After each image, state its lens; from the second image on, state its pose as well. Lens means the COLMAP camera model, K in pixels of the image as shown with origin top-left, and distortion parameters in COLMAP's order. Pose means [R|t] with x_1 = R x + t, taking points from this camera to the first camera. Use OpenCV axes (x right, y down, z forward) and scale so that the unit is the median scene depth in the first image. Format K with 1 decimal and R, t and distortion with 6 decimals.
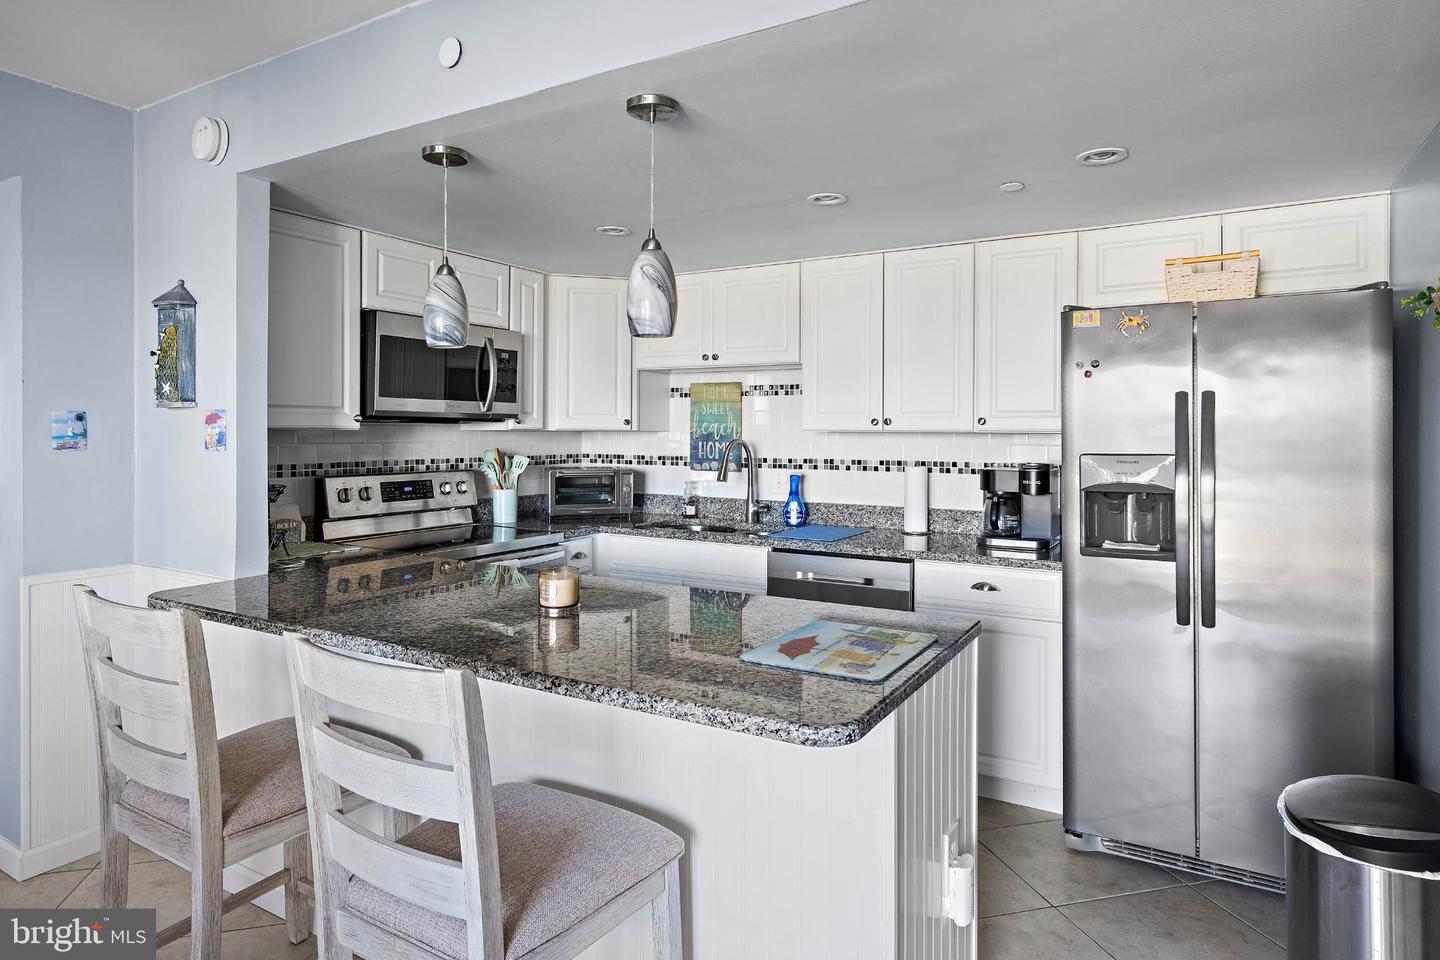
lens RADIAL K [[826.8, 0, 724.0], [0, 826.8, 435.4], [0, 0, 1]] dist [-0.002083, 0.000575]
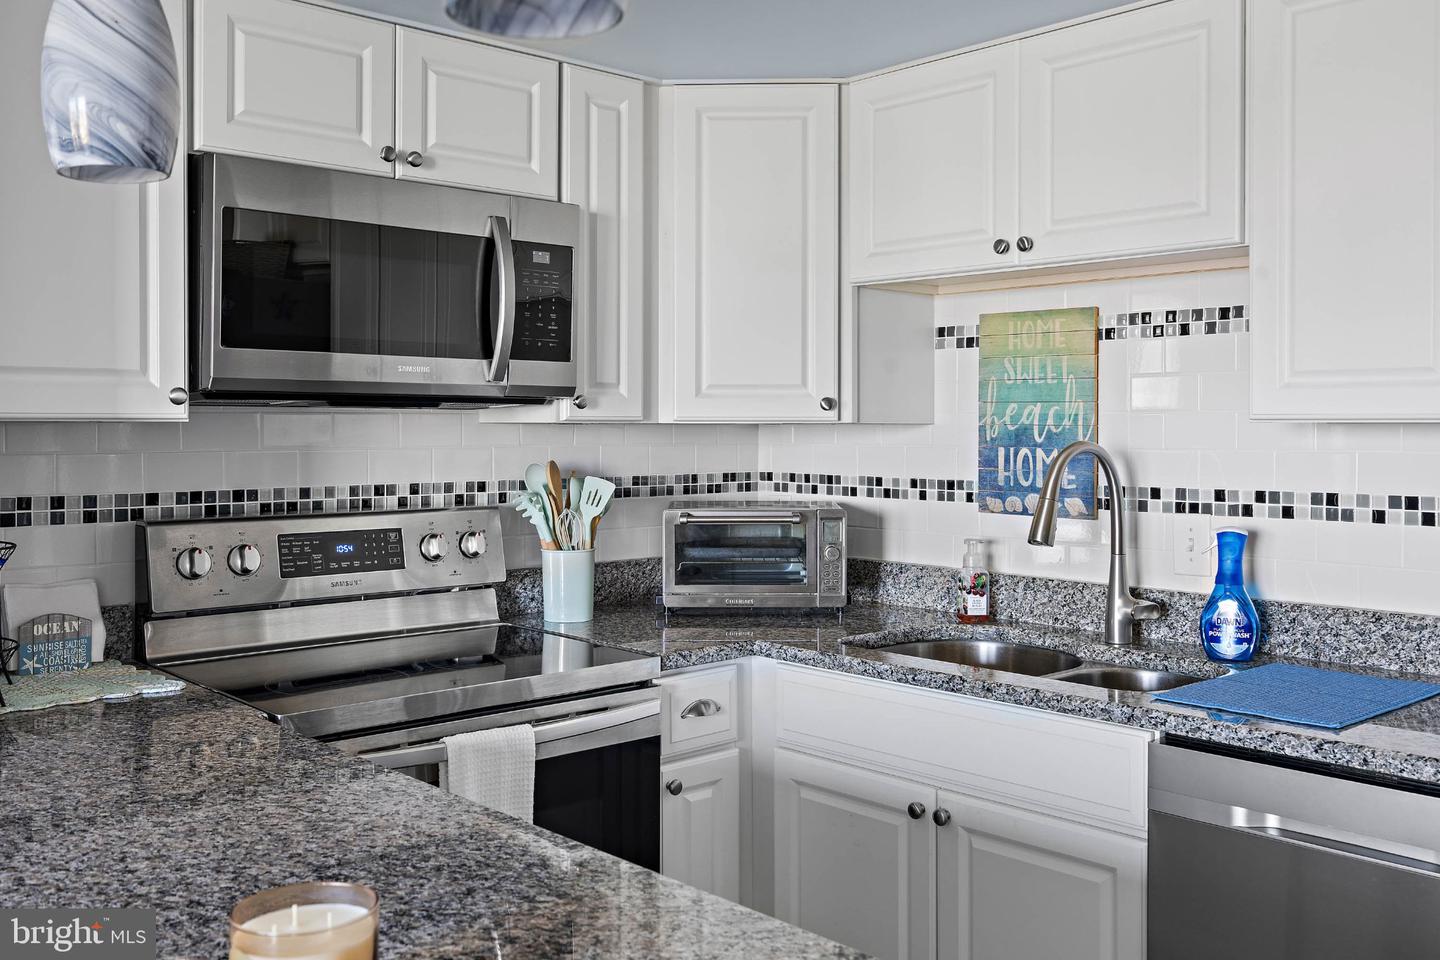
lens RADIAL K [[1319.6, 0, 715.7], [0, 1319.6, 433.5], [0, 0, 1]] dist [0.004625, -0.000576]
pose [[0.955452, -0.001836, -0.295140, 0.036268], [0.001716, 0.999998, -0.000668, 0.000378], [0.295140, 0.000132, 0.955454, 0.319719]]
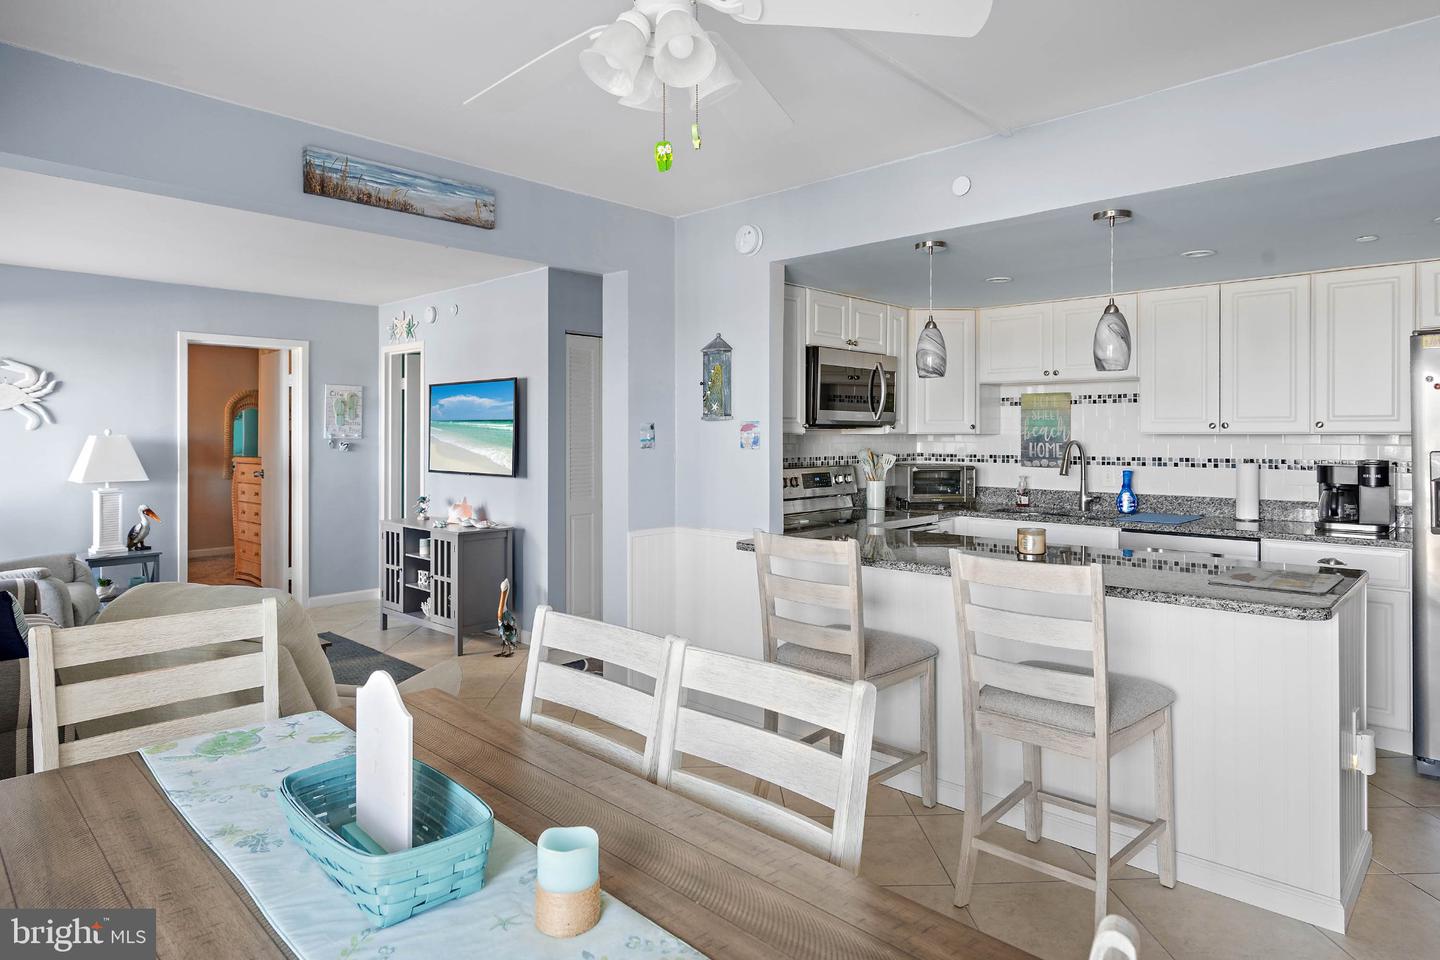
lens RADIAL K [[826.8, 0, 724.0], [0, 826.8, 435.4], [0, 0, 1]] dist [-0.002083, 0.000575]
pose [[0.973551, -0.004291, -0.228430, -0.206817], [0.003553, 0.999987, -0.003640, -0.000365], [0.228443, 0.002732, 0.973554, -0.289472]]
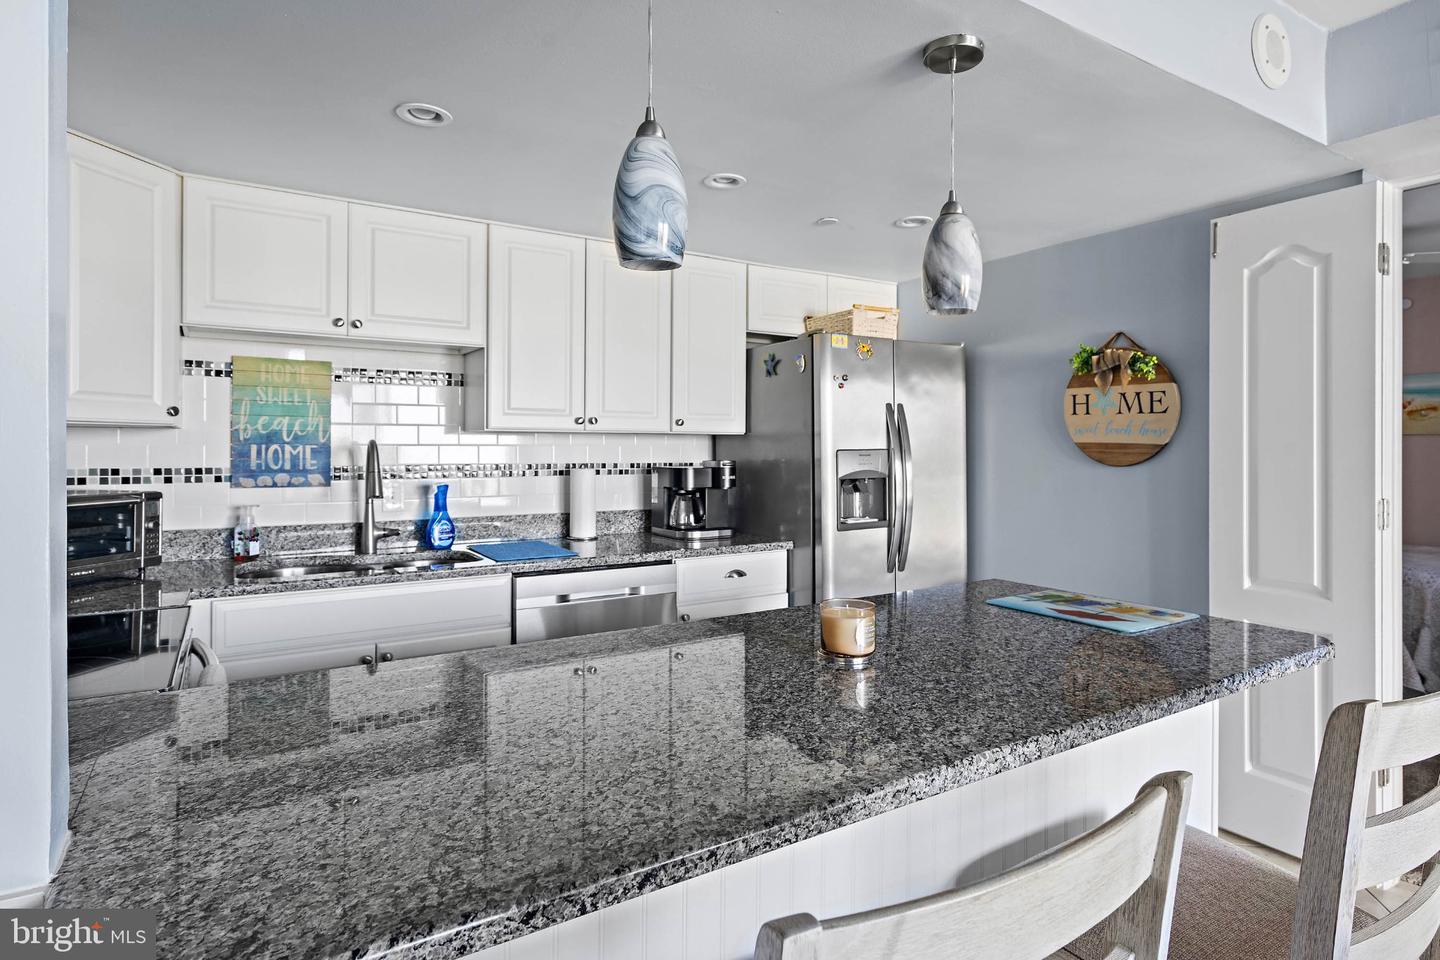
lens RADIAL K [[783.4, 0, 719.9], [0, 783.4, 451.8], [0, 0, 1]] dist [-0.000666, -0.000938]
pose [[0.456492, -0.007653, 0.889695, -0.464142], [0.003444, 0.999971, 0.006835, 0.011331], [-0.889721, -0.000056, 0.456505, 0.414520]]
